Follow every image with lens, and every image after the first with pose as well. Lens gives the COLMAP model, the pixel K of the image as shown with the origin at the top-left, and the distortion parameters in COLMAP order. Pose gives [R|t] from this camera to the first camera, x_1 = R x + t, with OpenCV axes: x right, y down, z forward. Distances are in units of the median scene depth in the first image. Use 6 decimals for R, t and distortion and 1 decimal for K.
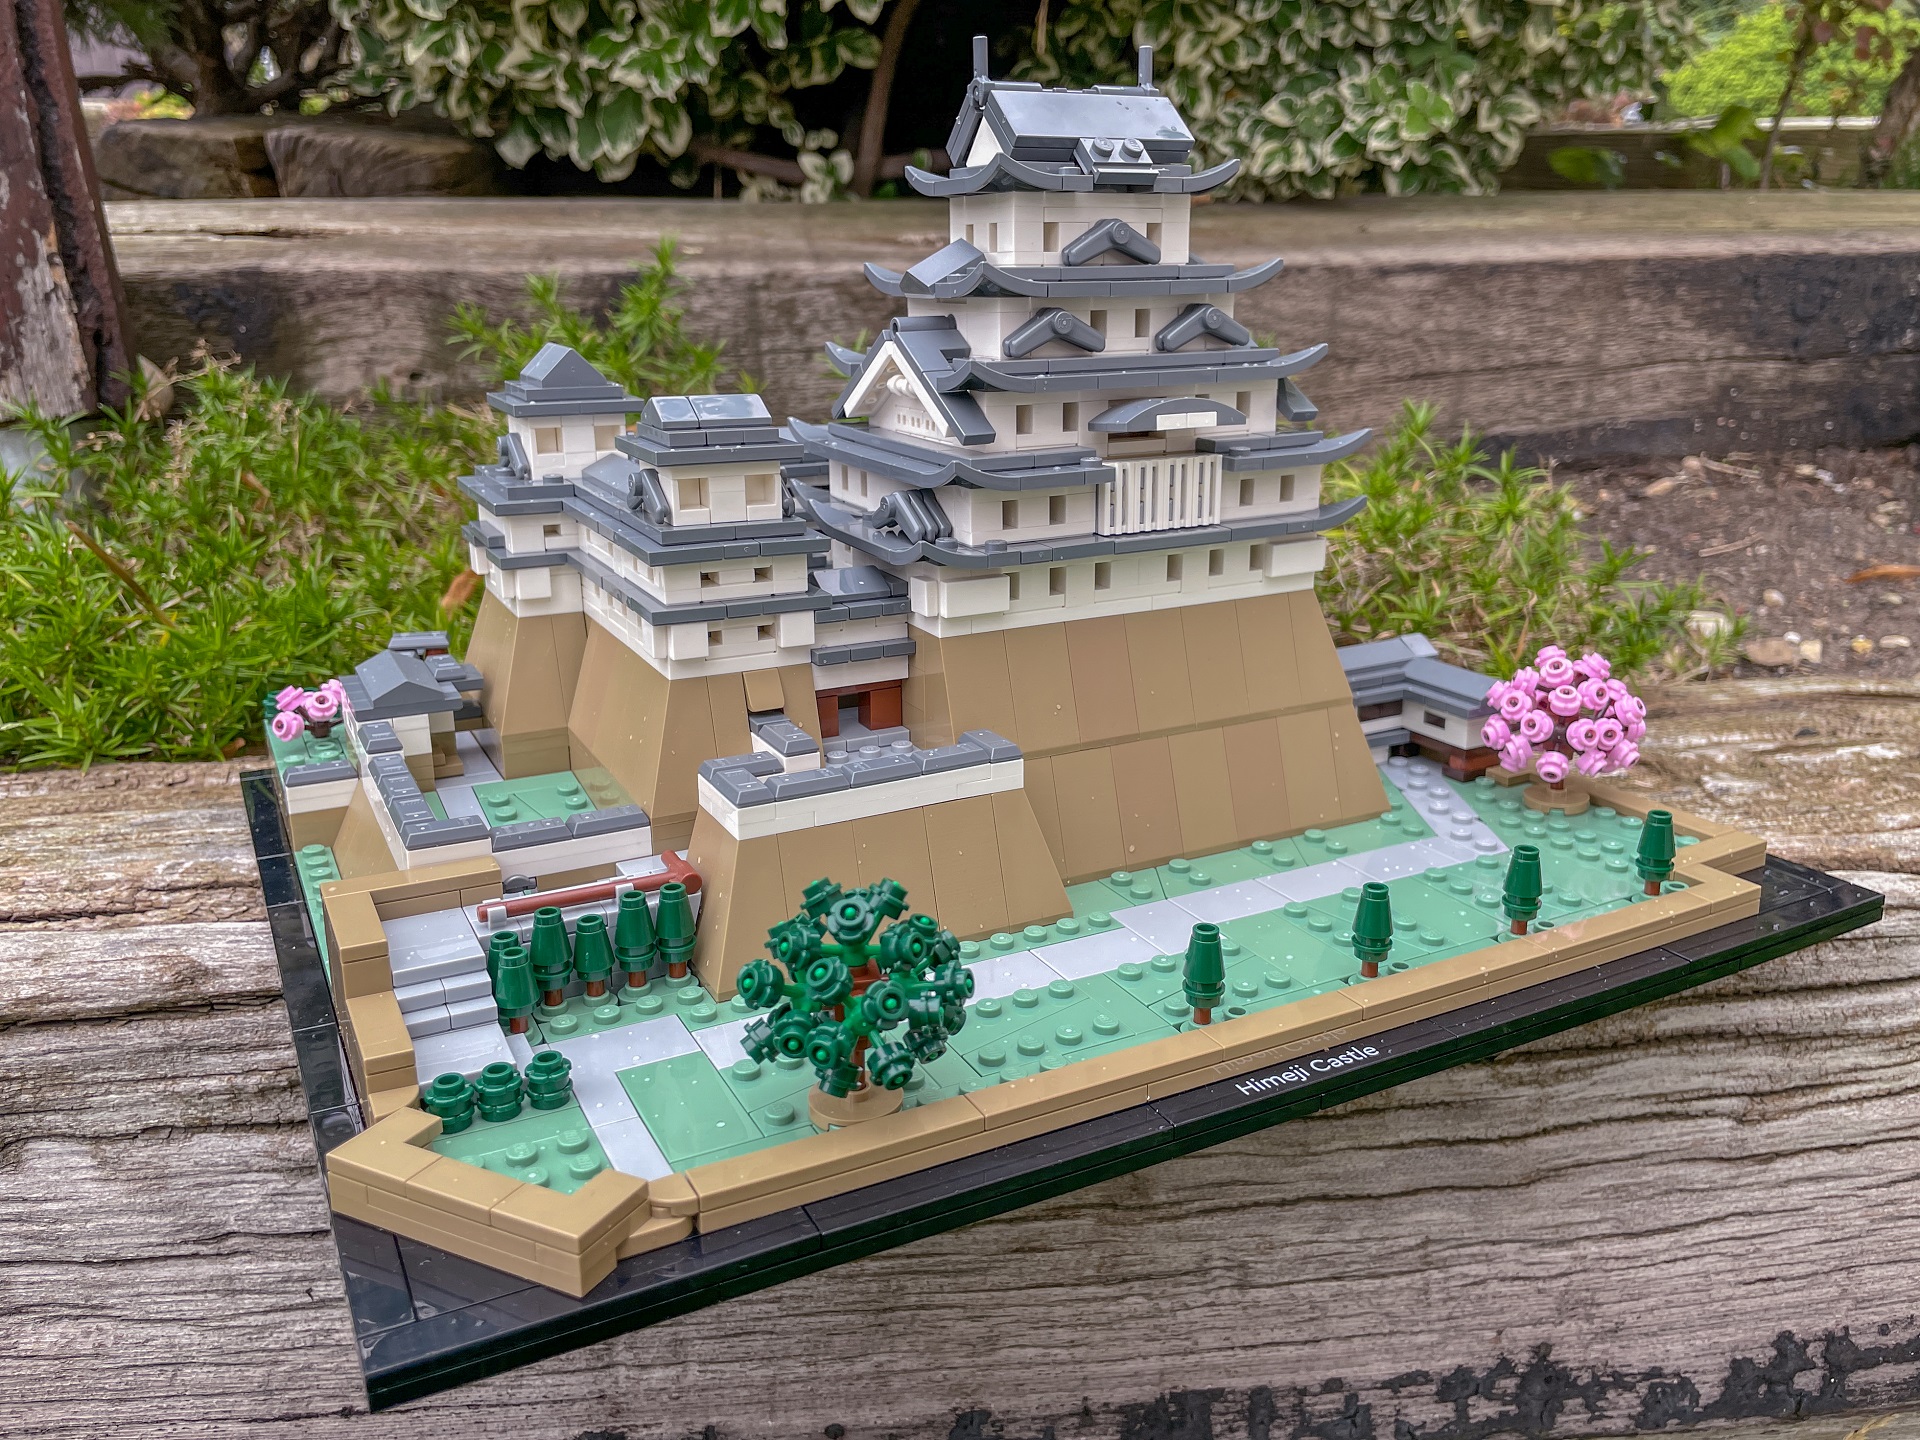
lens RADIAL K [[1499.3, 0, 956.6], [0, 1499.3, 714.8], [0, 0, 1]] dist [0.076780, 0.001012]
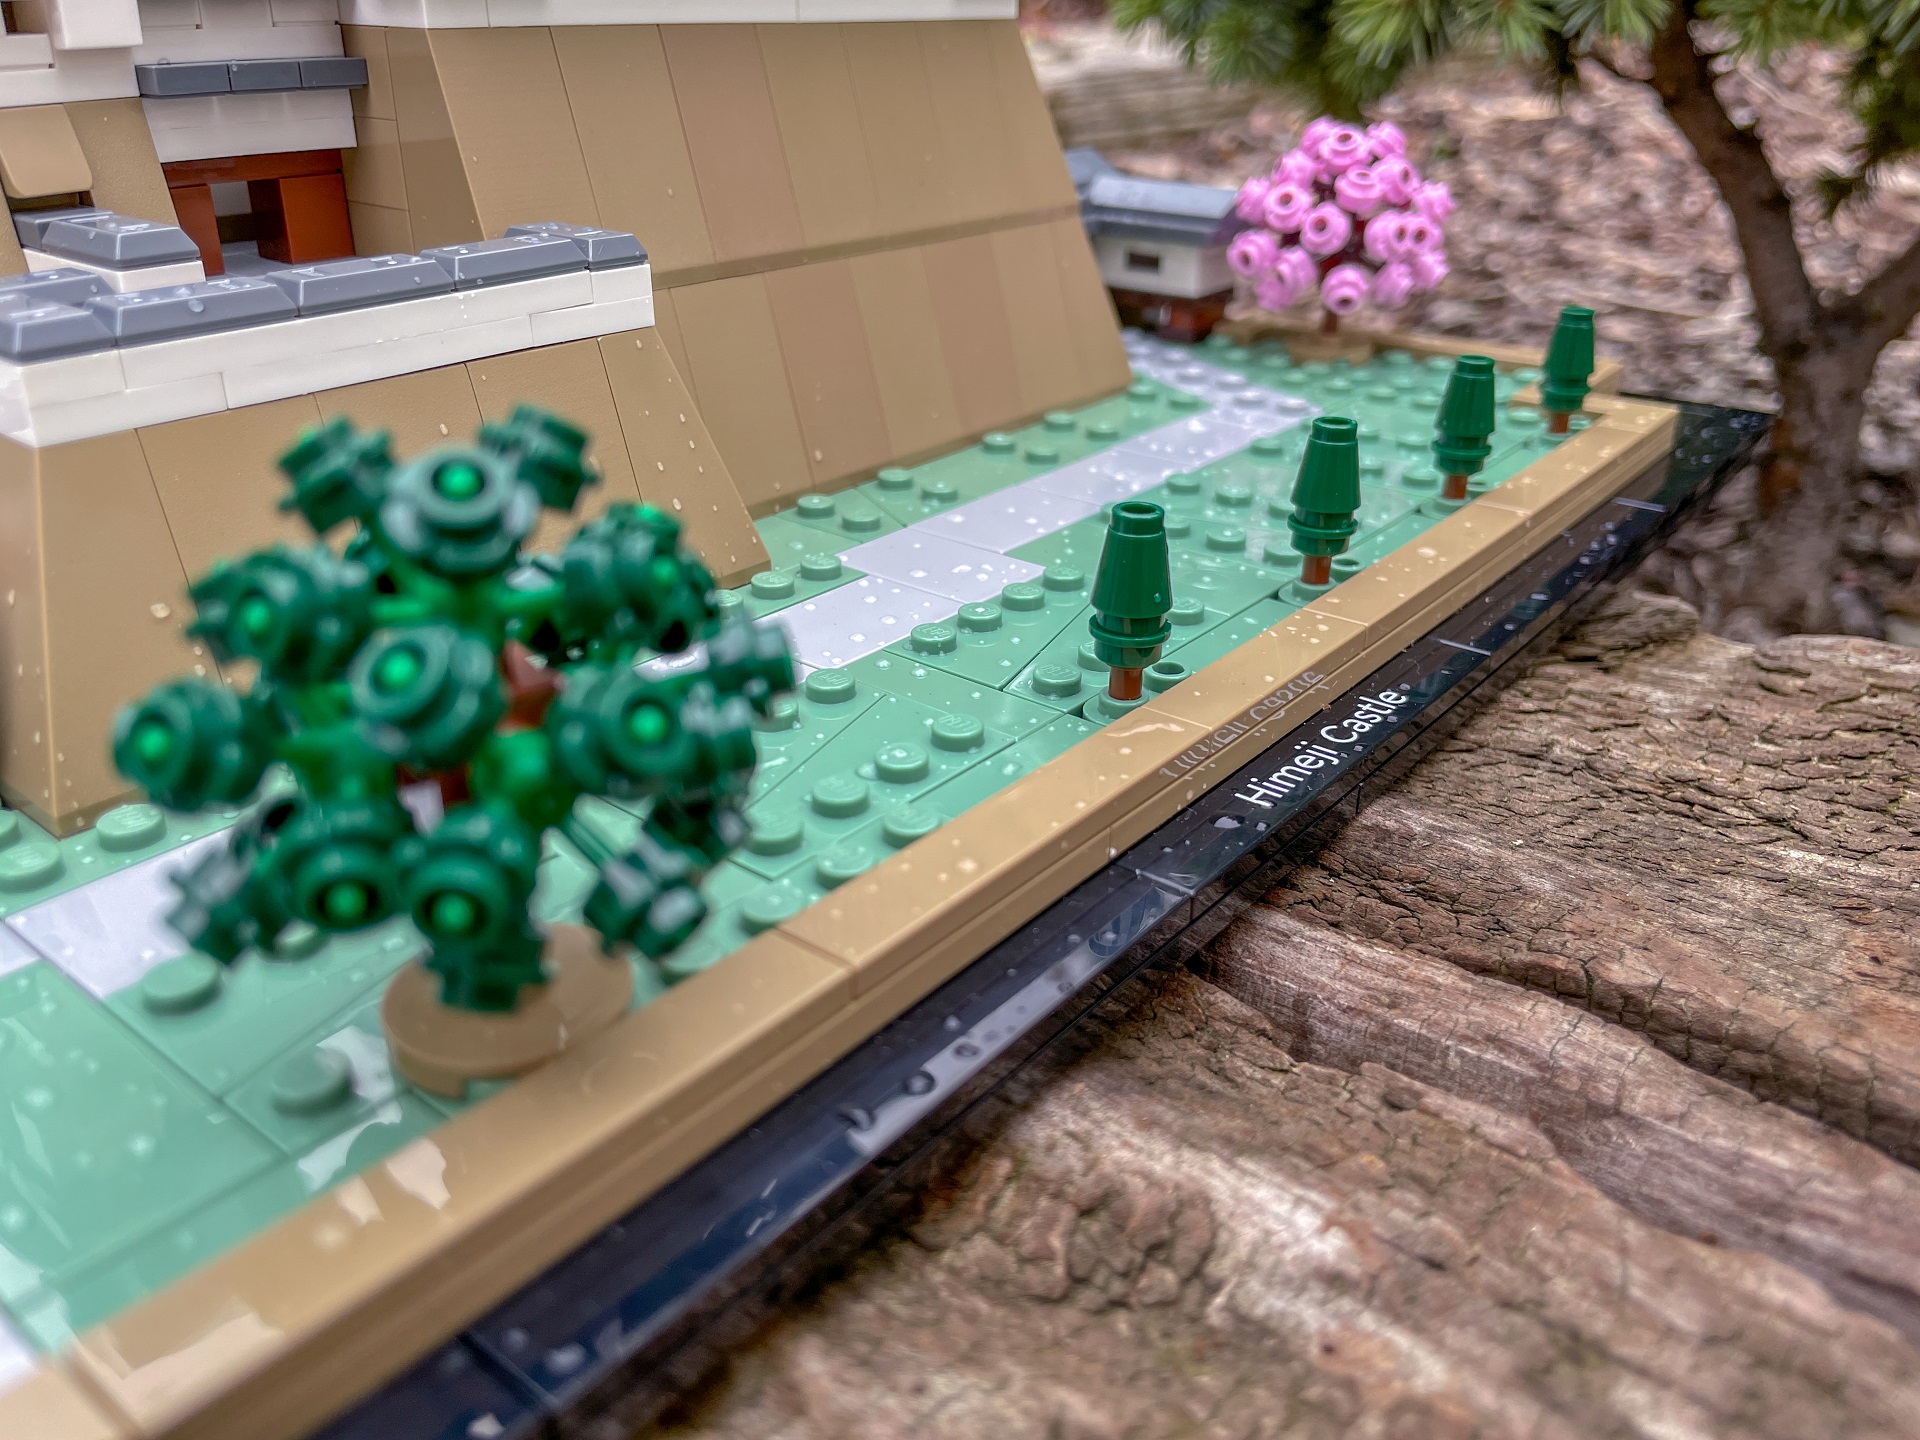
lens RADIAL K [[1536.3, 0, 969.0], [0, 1536.3, 705.8], [0, 0, 1]] dist [0.076138, -0.143671]
pose [[0.911806, -0.158529, 0.378786, -0.076381], [0.099557, 0.980295, 0.170620, 0.096167], [-0.398370, -0.117861, 0.909621, 0.464486]]
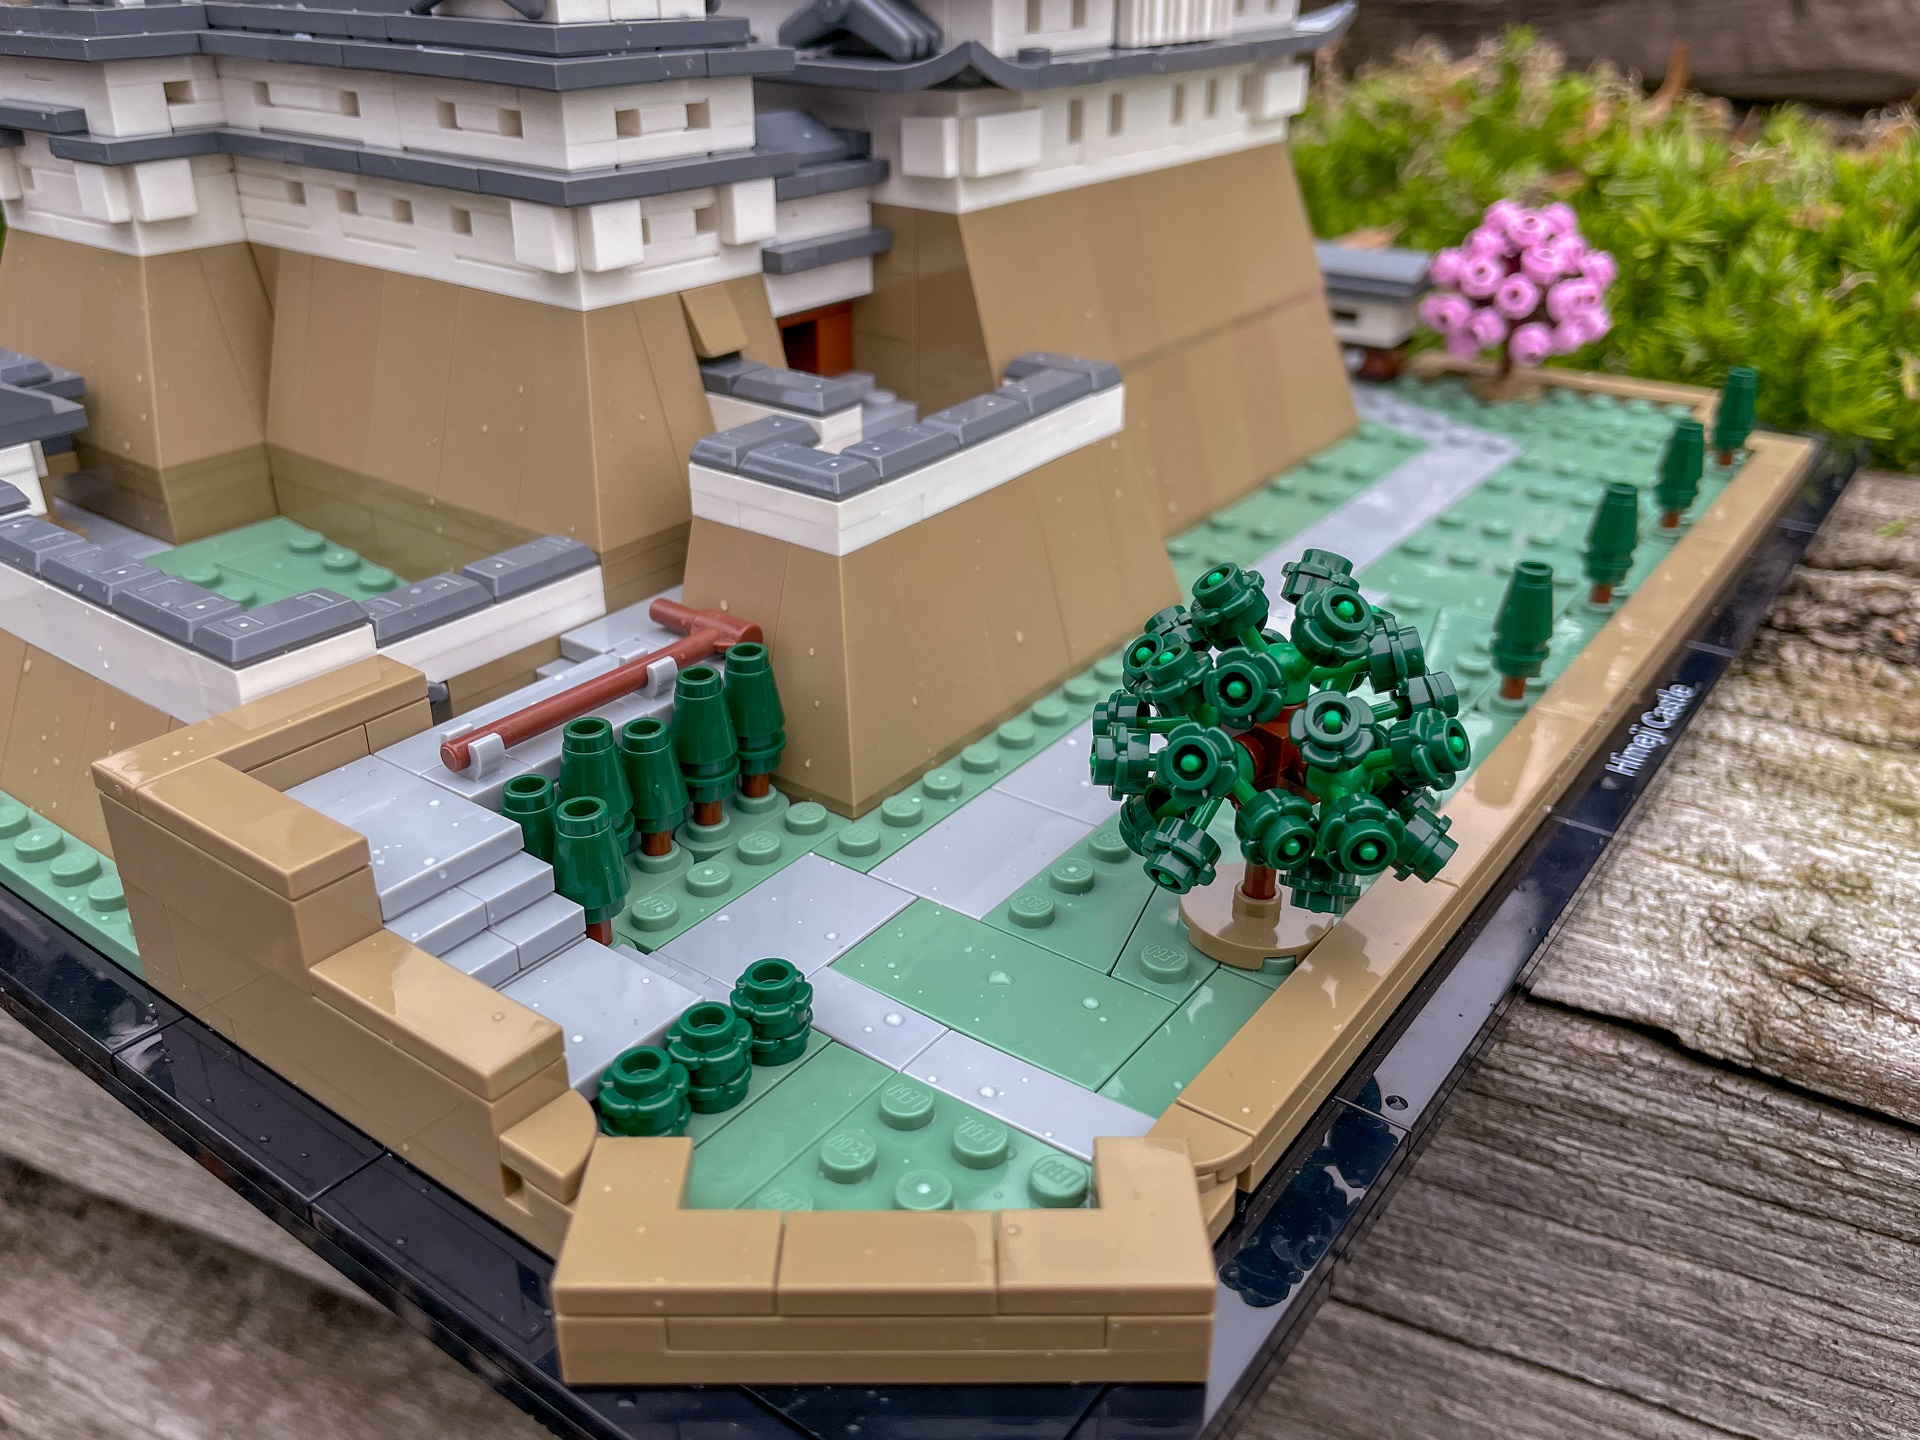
lens RADIAL K [[1536.3, 0, 969.0], [0, 1536.3, 705.8], [0, 0, 1]] dist [0.076138, -0.143671]
pose [[0.896833, -0.190431, 0.399283, -0.323396], [0.117025, 0.972576, 0.201001, 0.022662], [-0.426610, -0.133538, 0.894523, 0.379950]]
